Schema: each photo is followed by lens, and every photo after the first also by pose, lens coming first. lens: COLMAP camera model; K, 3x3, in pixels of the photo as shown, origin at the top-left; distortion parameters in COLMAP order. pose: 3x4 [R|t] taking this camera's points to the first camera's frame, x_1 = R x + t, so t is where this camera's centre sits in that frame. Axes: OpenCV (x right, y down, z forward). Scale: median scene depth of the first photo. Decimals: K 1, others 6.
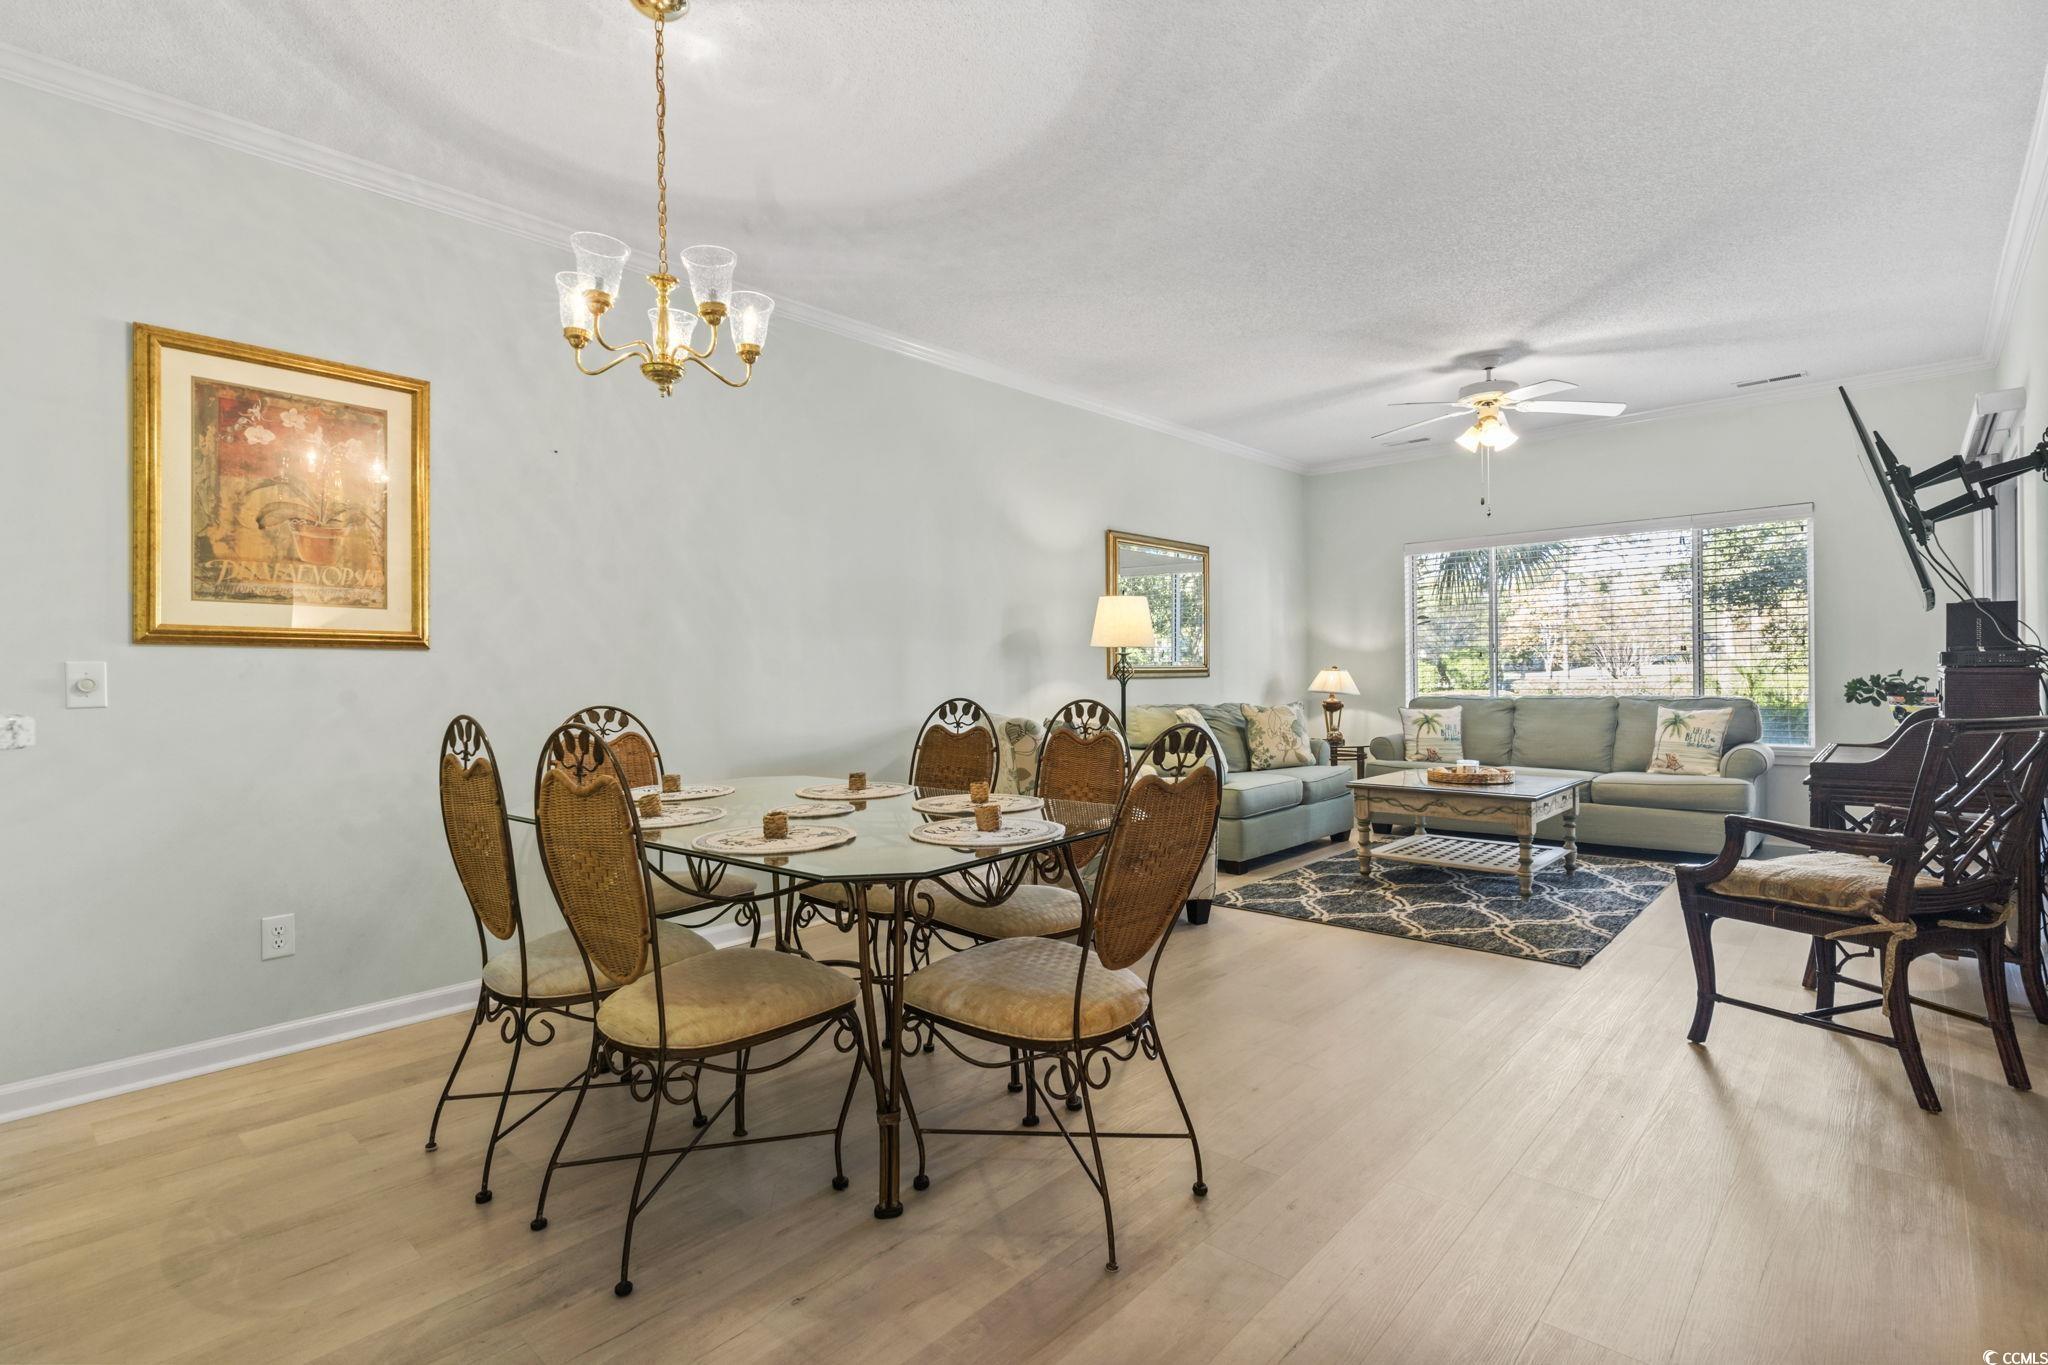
lens RADIAL K [[972.2, 0, 1020.9], [0, 972.2, 680.5], [0, 0, 1]] dist [0.000916, -0.000090]
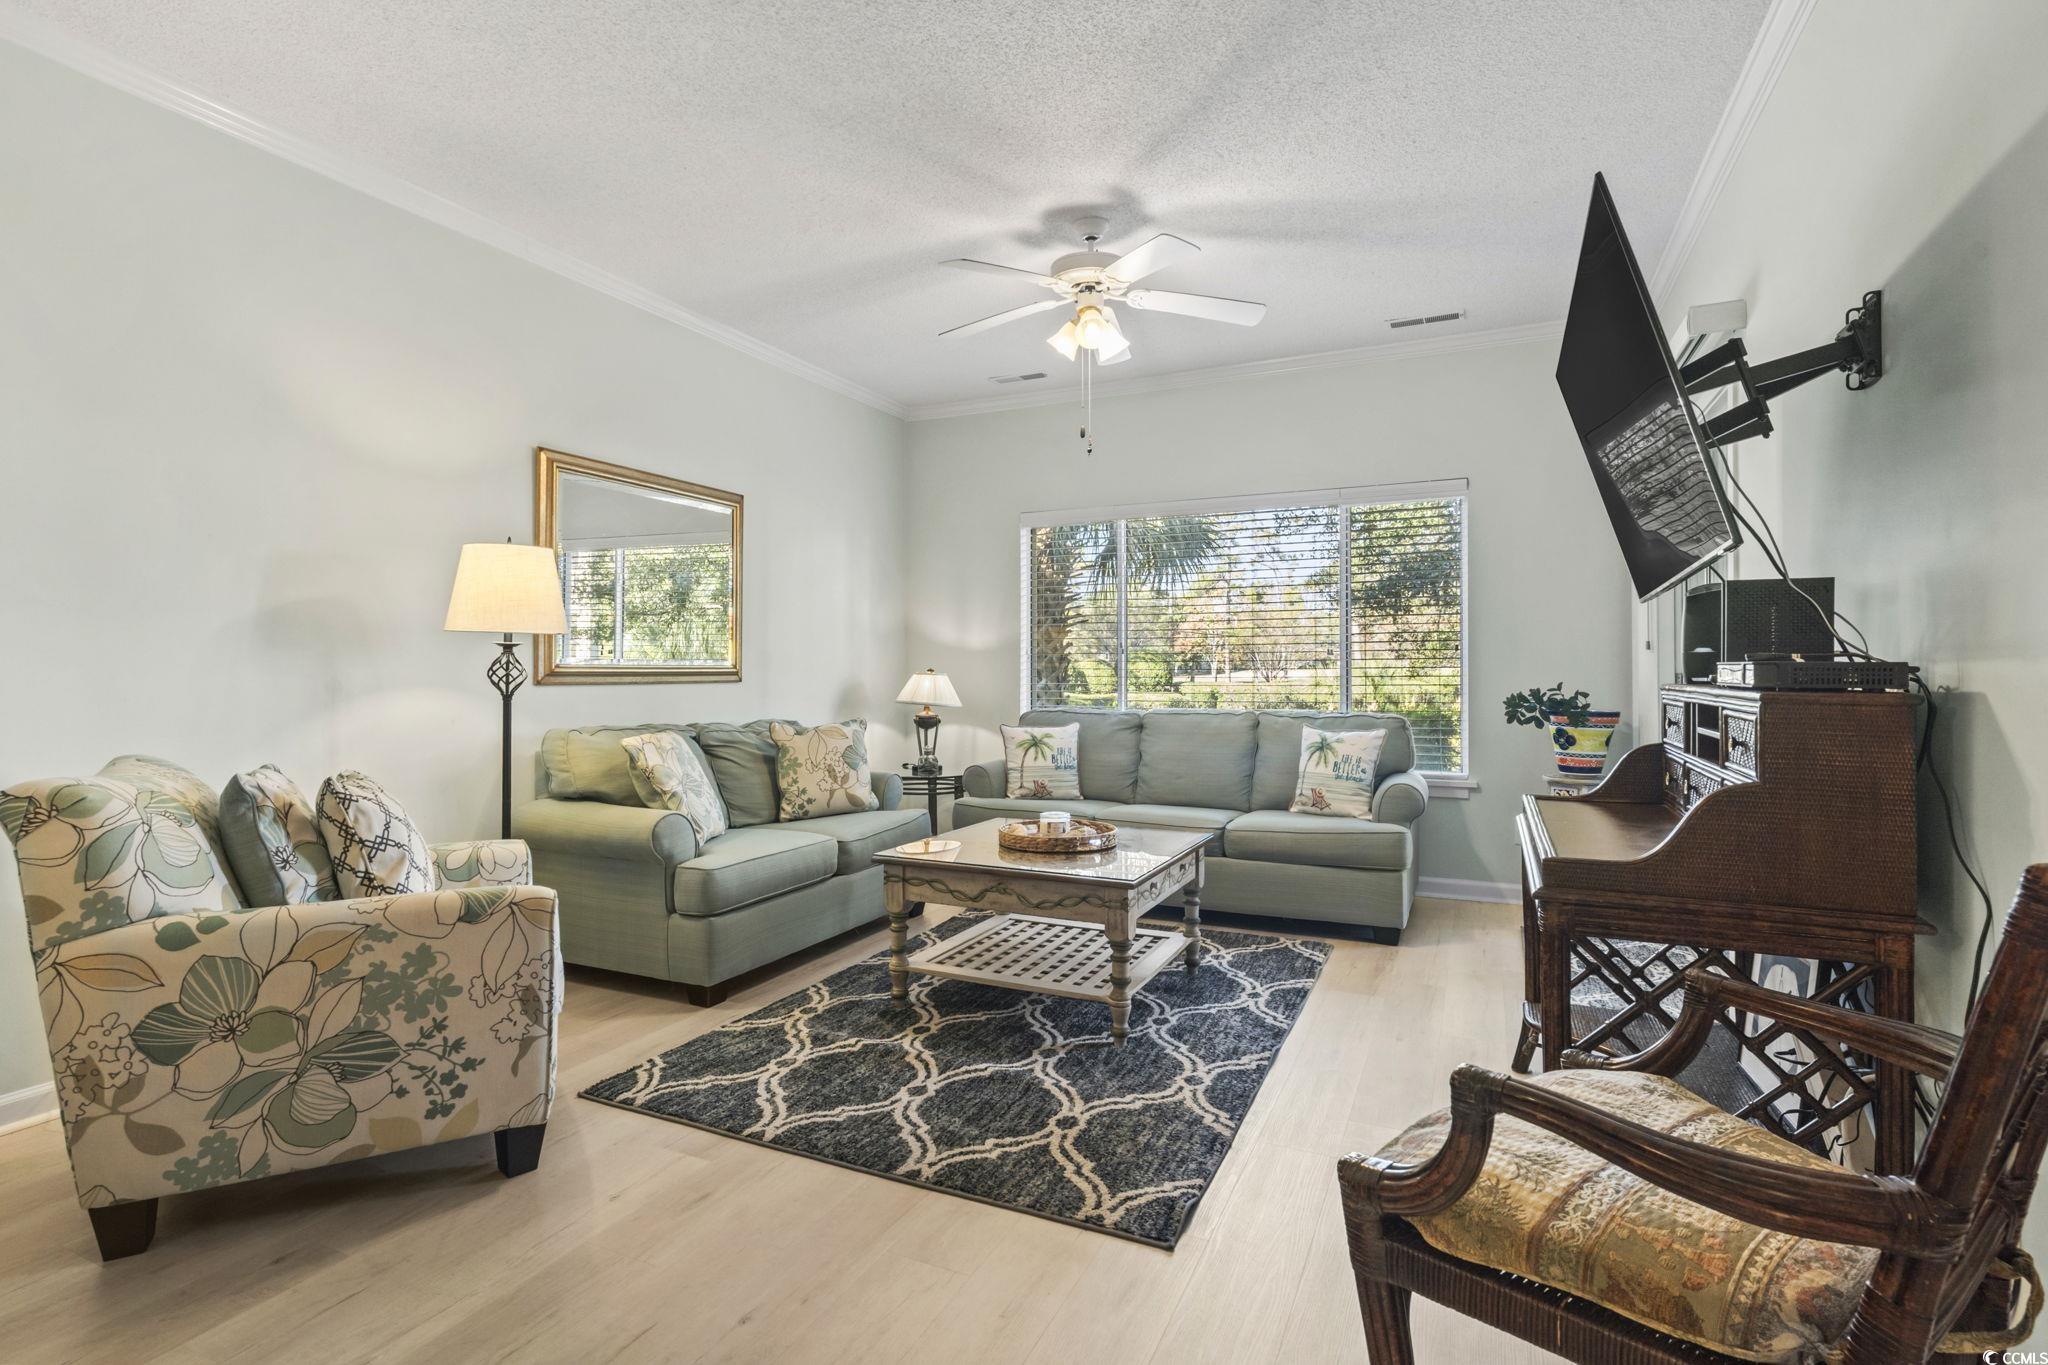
lens RADIAL K [[978.9, 0, 1014.2], [0, 978.9, 668.6], [0, 0, 1]] dist [-0.003122, -0.000407]
pose [[0.956936, 0.013222, 0.289998, 0.214814], [-0.010220, 0.999877, -0.011865, -0.008274], [-0.290119, 0.008390, 0.956954, 0.329861]]
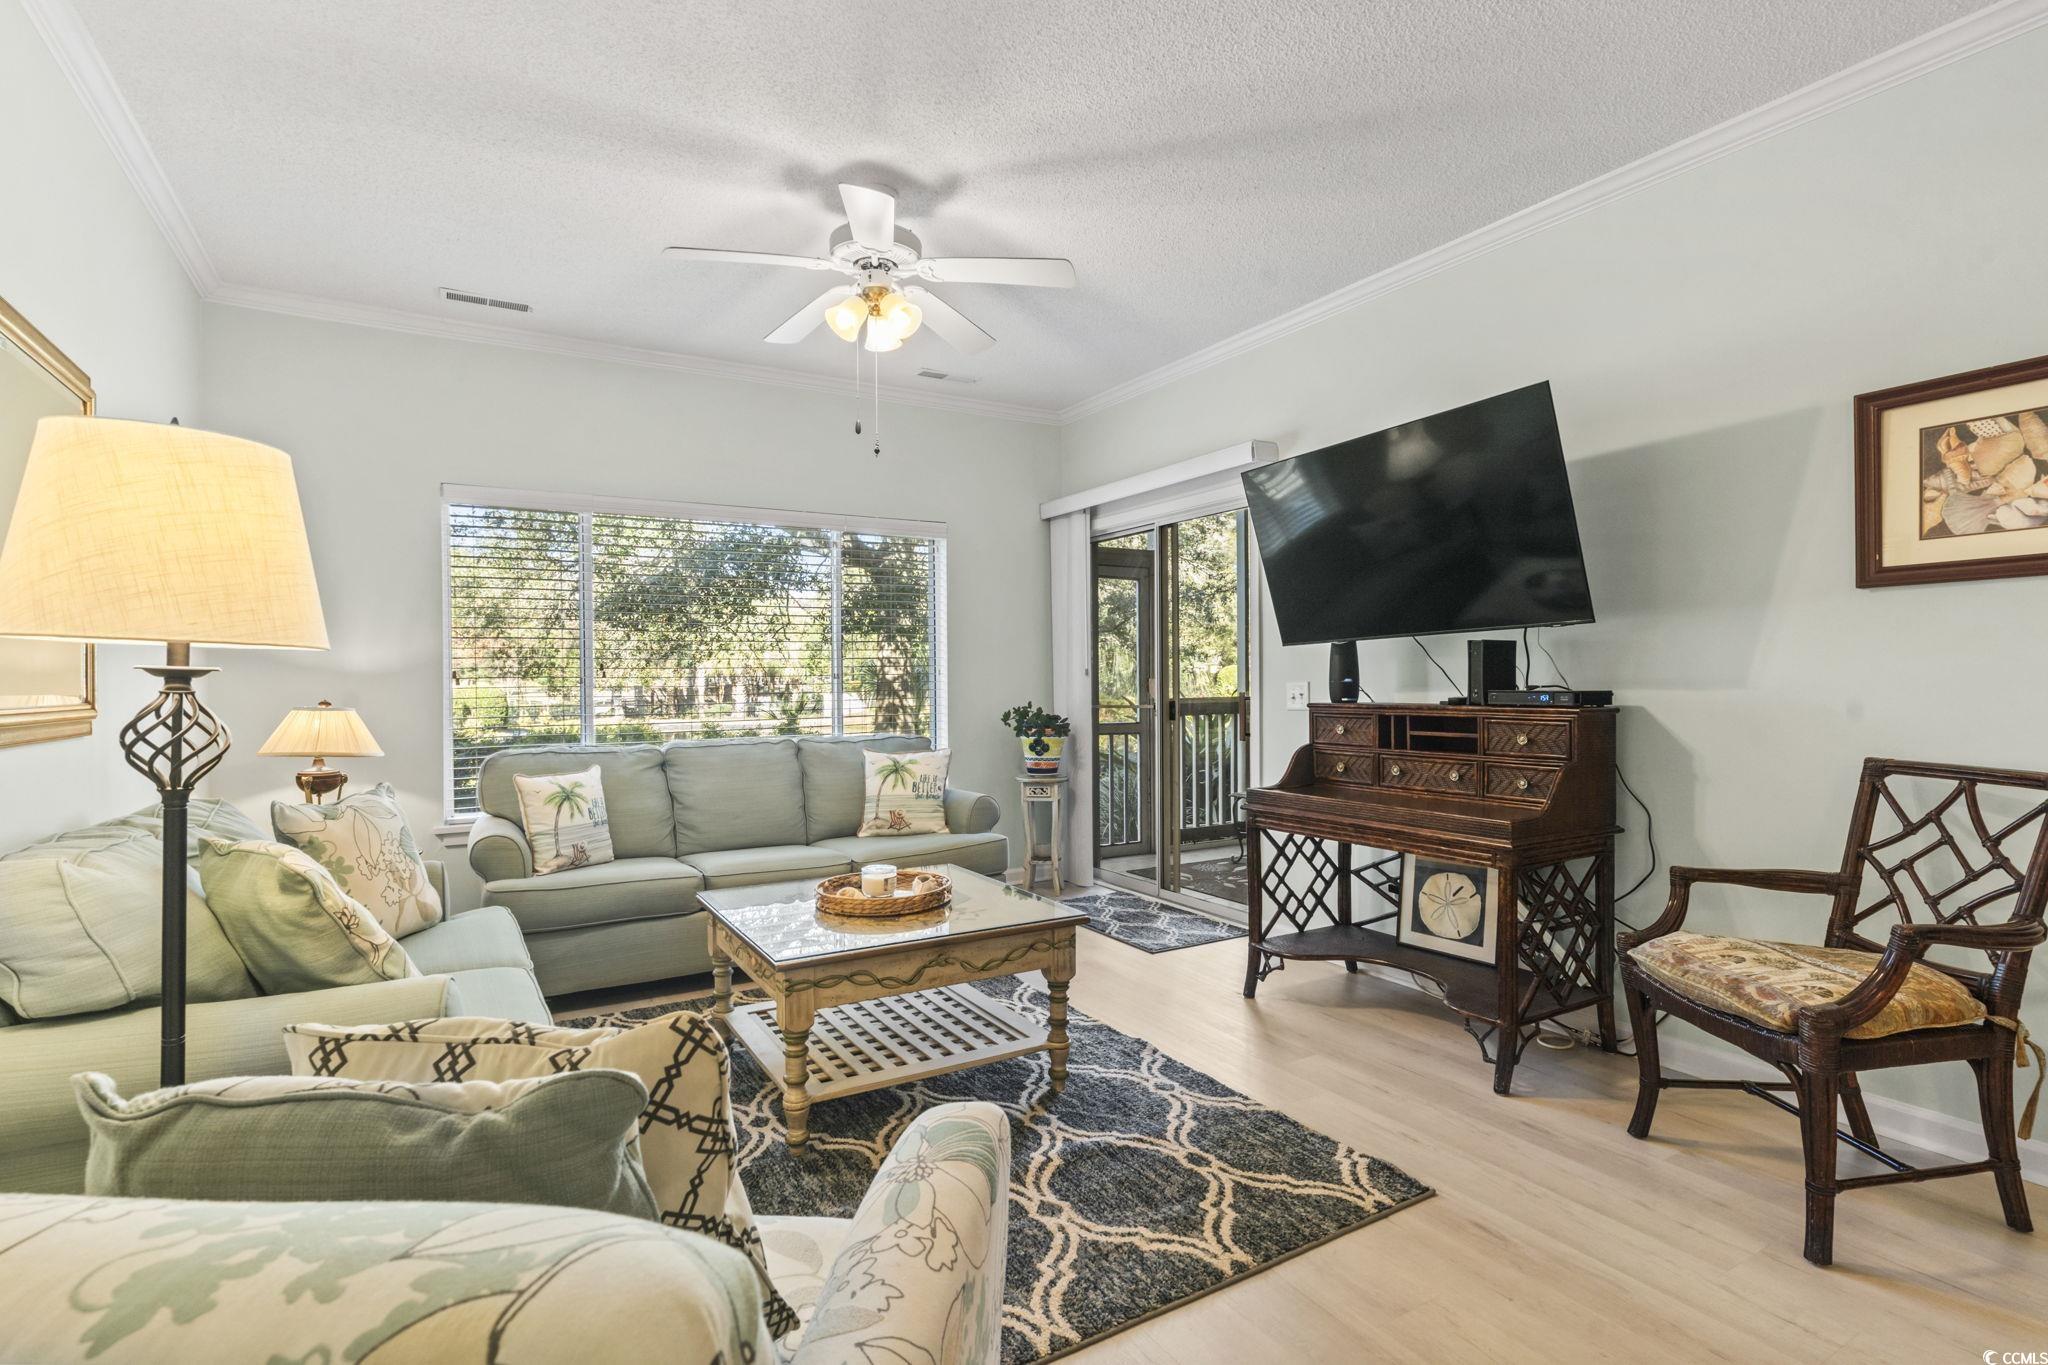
lens RADIAL K [[995.8, 0, 1024.0], [0, 995.8, 682.5], [0, 0, 1]] dist [0.033638, -0.000263]
pose [[0.281172, 0.008964, 0.959615, -0.081424], [0.007128, 0.999909, -0.011429, -0.018621], [-0.959631, 0.010054, 0.281083, 0.684953]]
